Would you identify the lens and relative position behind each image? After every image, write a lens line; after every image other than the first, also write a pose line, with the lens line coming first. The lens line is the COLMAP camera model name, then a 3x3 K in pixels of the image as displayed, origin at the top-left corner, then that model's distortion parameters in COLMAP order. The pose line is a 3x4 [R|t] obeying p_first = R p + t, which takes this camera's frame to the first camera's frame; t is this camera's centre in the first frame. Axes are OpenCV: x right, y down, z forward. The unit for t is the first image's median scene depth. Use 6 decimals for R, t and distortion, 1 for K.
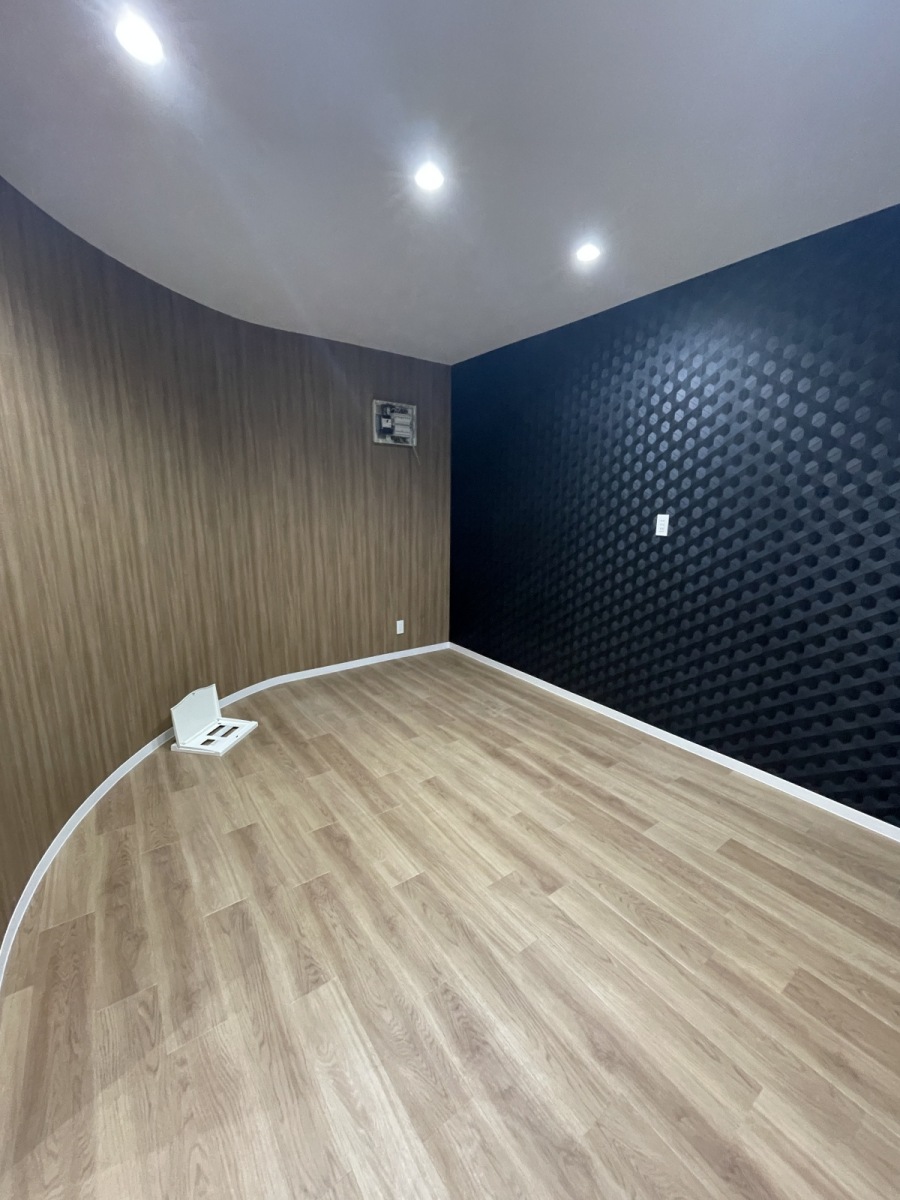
lens RADIAL K [[486.2, 0, 452.0], [0, 486.2, 599.5], [0, 0, 1]] dist [0.001902, 0.000177]
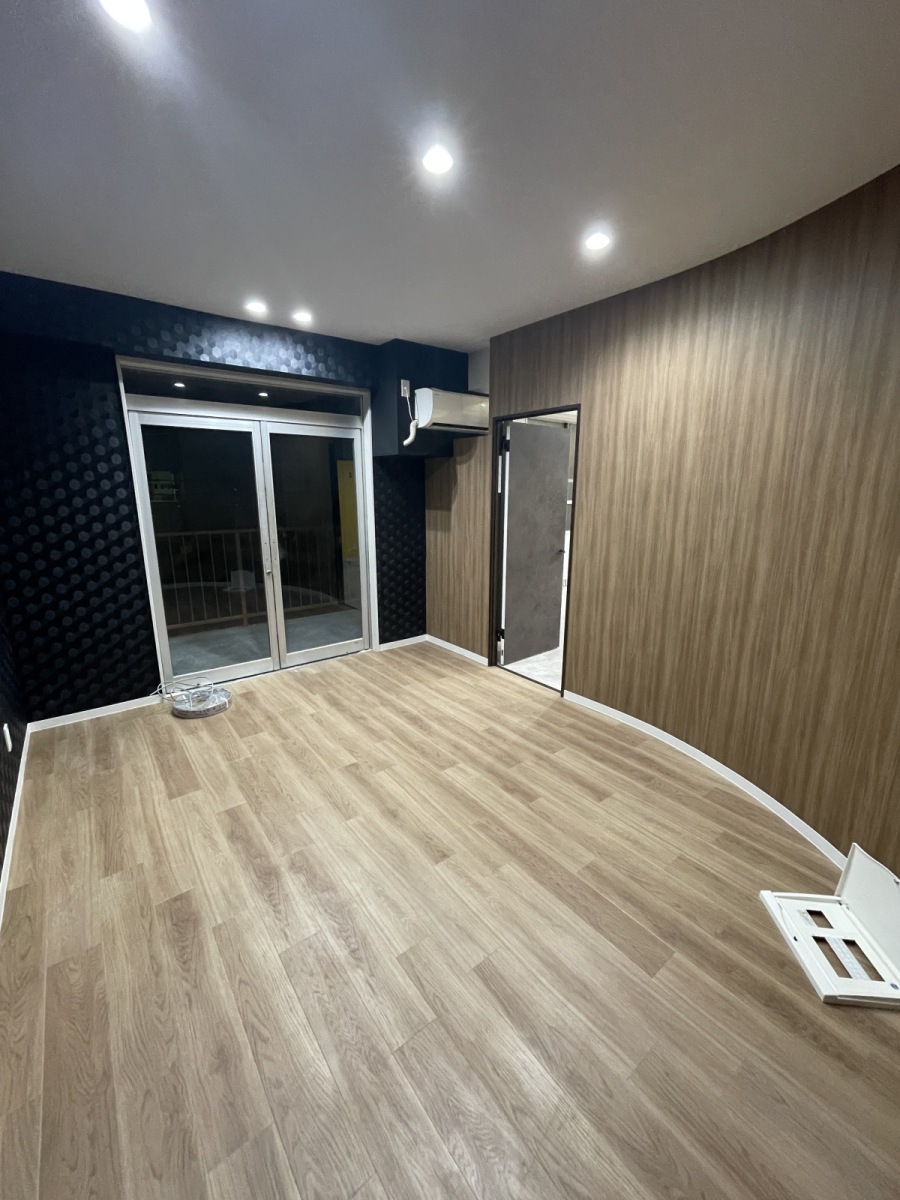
lens RADIAL K [[486.2, 0, 452.0], [0, 486.2, 597.4], [0, 0, 1]] dist [0.001902, 0.000177]
pose [[-0.999348, -0.005068, -0.035757, -0.038707], [-0.019411, 0.910310, 0.413471, -0.452629], [0.030454, 0.413895, -0.909815, 2.024670]]
